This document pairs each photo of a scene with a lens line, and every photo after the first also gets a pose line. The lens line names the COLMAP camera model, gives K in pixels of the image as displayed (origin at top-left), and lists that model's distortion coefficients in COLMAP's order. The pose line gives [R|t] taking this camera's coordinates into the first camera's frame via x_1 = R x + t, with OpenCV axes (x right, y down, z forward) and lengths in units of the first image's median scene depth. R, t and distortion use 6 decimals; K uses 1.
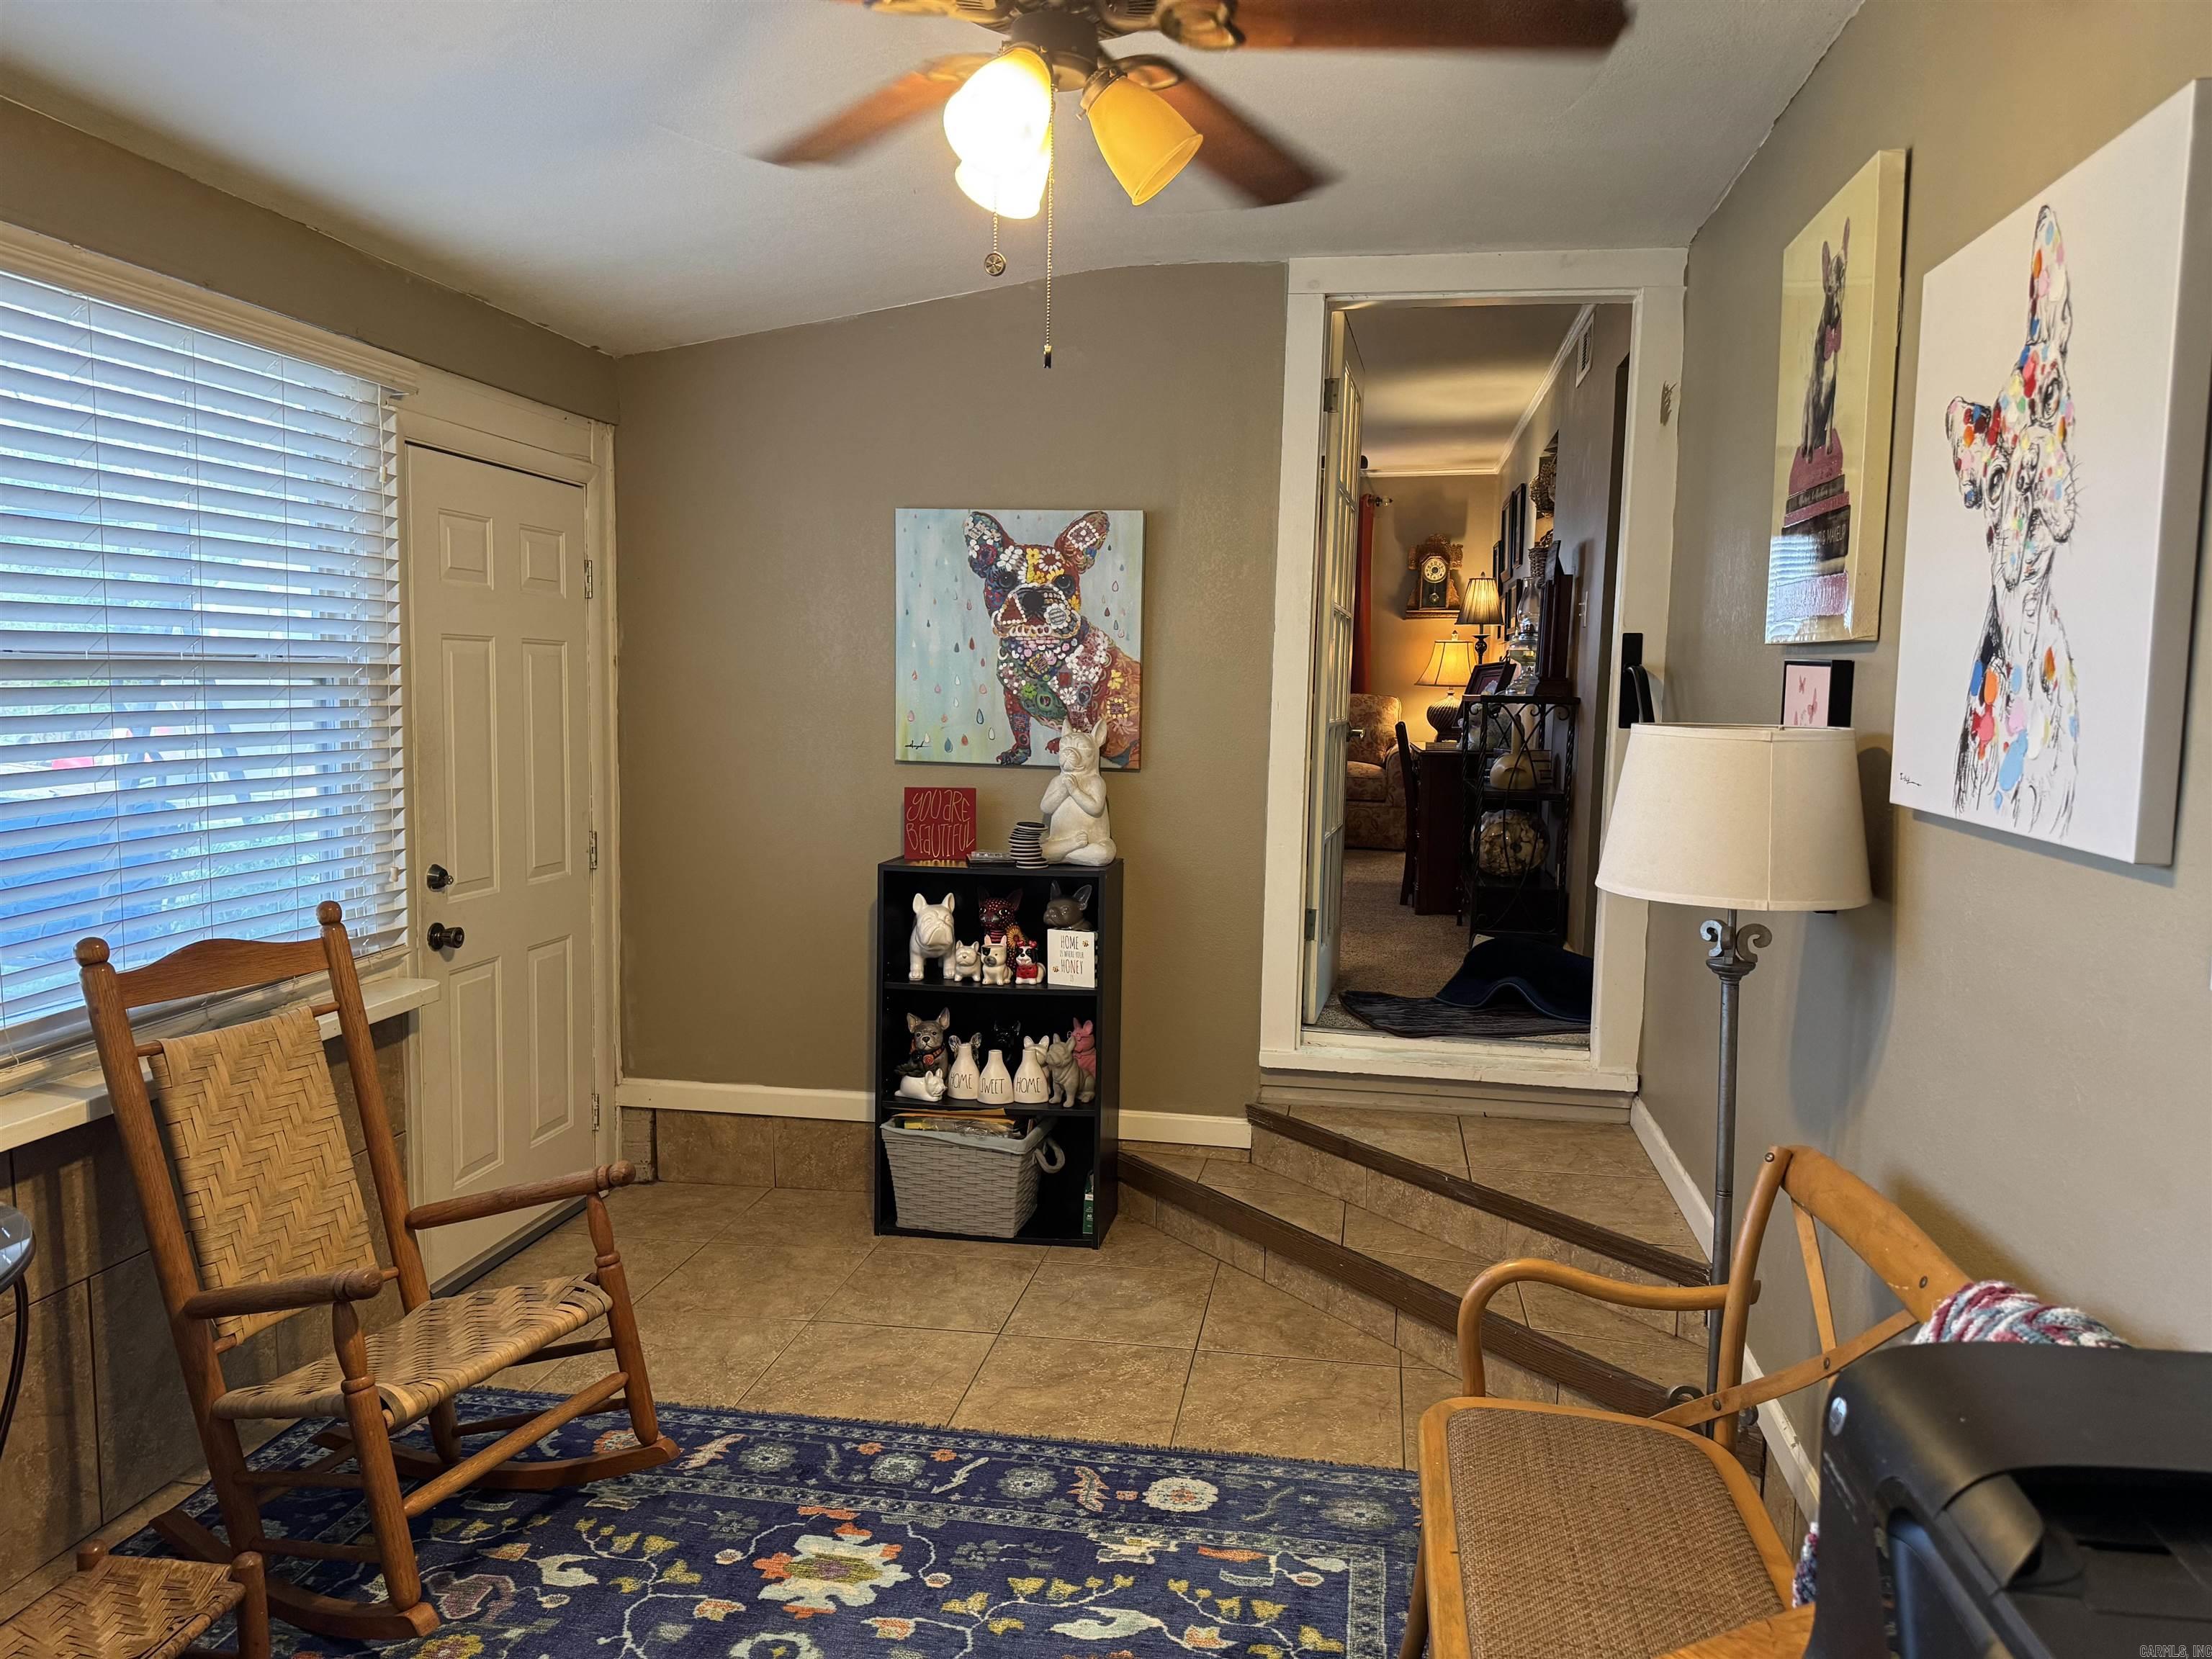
lens RADIAL K [[1545.8, 0, 1114.7], [0, 1545.8, 835.9], [0, 0, 1]] dist [0.105775, -0.128939]
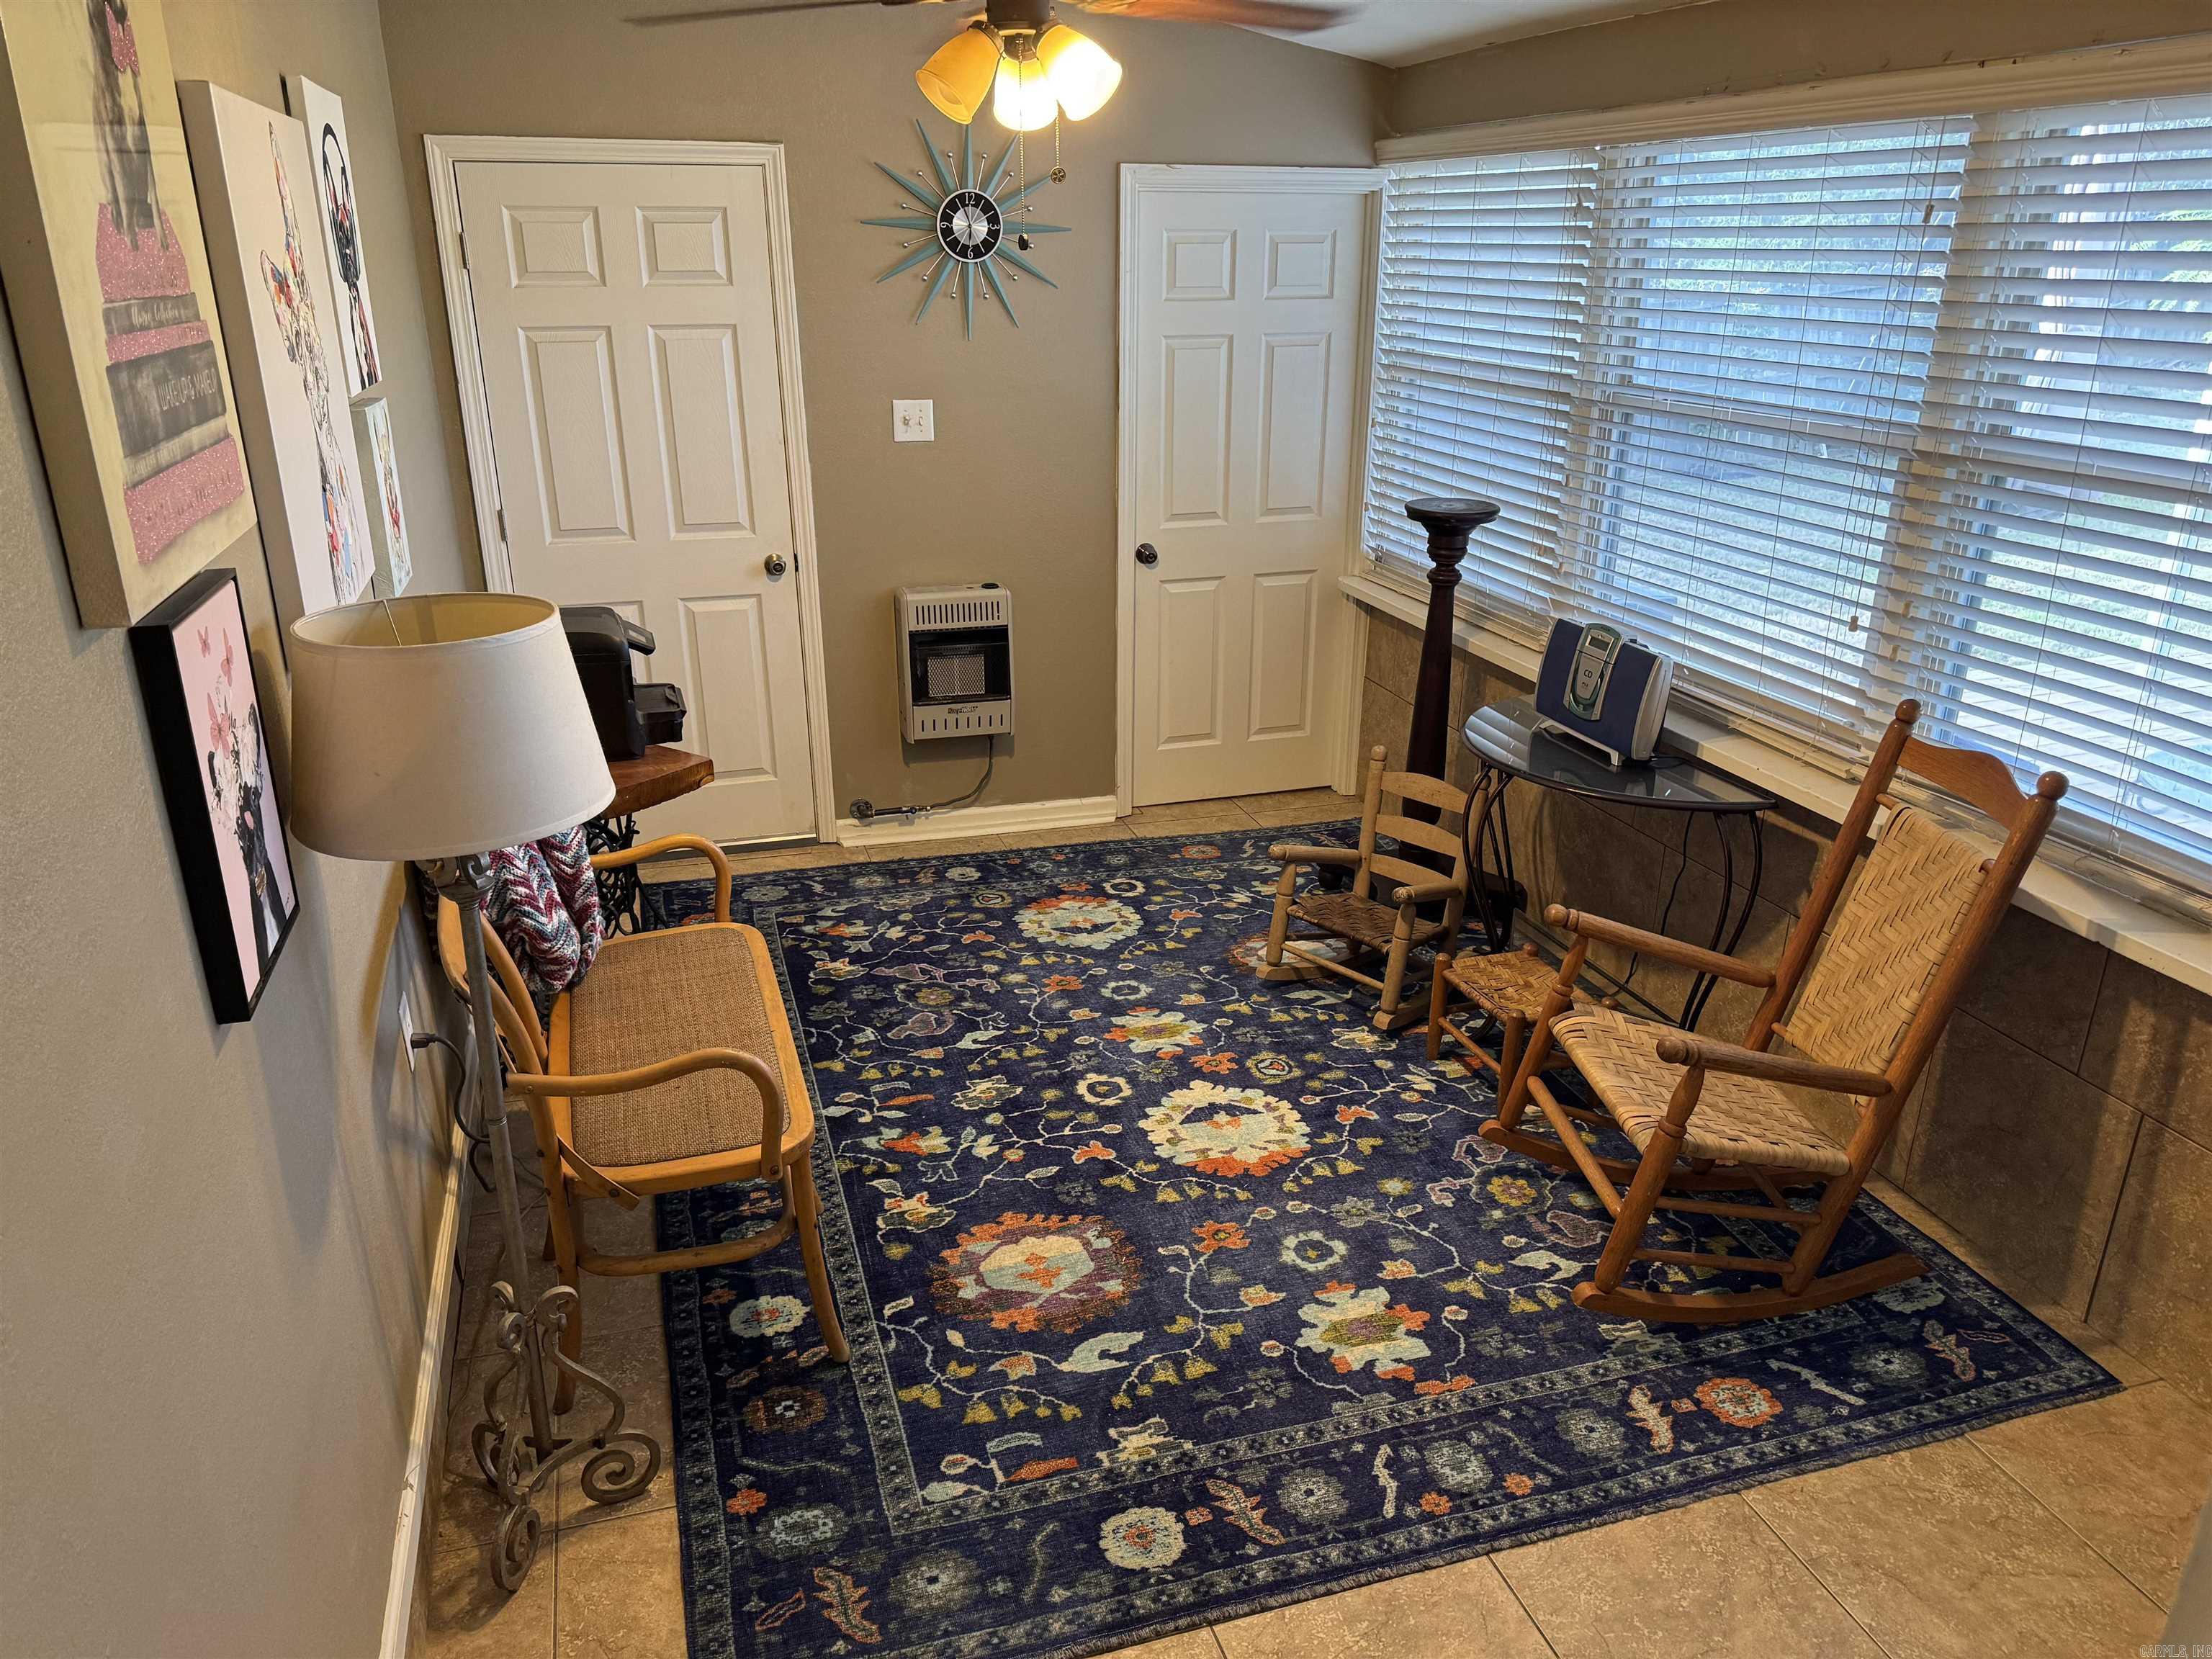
lens RADIAL K [[1545.8, 0, 1114.7], [0, 1545.8, 835.9], [0, 0, 1]] dist [0.105775, -0.128939]
pose [[-0.886895, 0.148707, -0.437383, 0.396236], [-0.063637, 0.898422, 0.434497, -0.303600], [0.457567, 0.413187, -0.787343, 1.618483]]
